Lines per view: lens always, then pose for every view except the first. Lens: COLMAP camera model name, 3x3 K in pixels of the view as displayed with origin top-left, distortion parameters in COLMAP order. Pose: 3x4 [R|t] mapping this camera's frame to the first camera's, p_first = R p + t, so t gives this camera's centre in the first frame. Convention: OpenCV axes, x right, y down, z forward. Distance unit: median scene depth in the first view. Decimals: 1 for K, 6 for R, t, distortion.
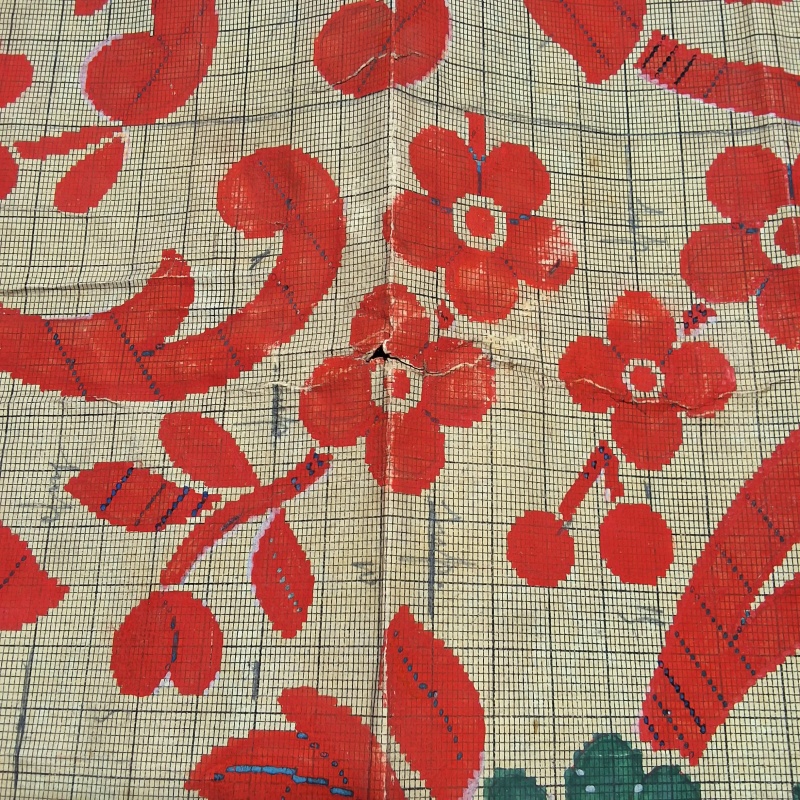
lens RADIAL K [[883.8, 0, 400.0], [0, 883.8, 400.0], [0, 0, 1]] dist [0.145679, -0.278969]
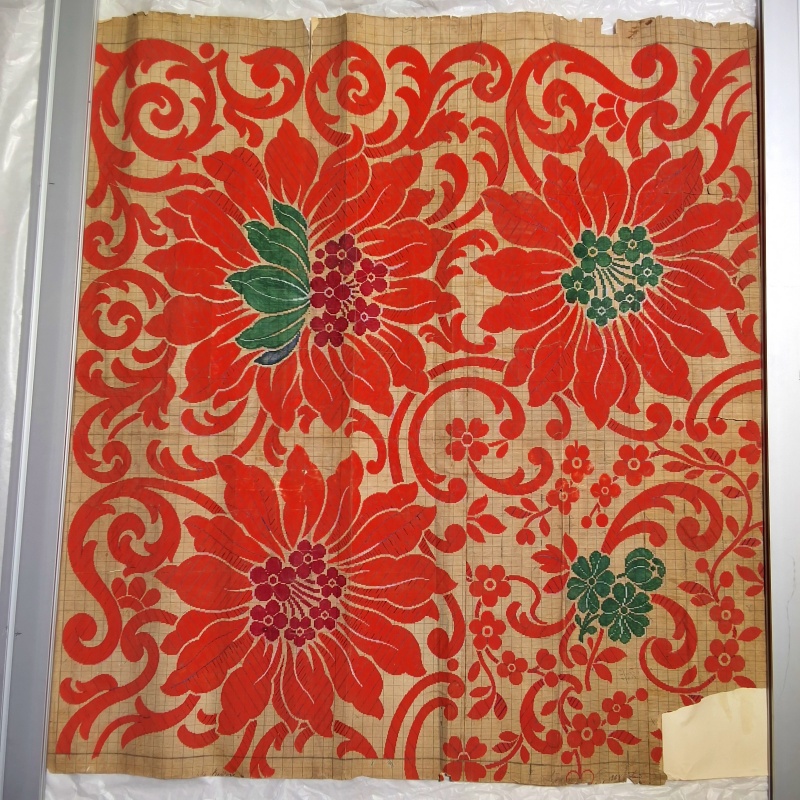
lens RADIAL K [[883.8, 0, 400.0], [0, 883.8, 400.0], [0, 0, 1]] dist [0.145679, -0.278969]
pose [[0.999581, 0.000205, 0.028944, -1.206474], [-0.006464, 0.976300, 0.216324, -1.827405], [-0.028214, -0.216420, 0.975893, -4.410929]]
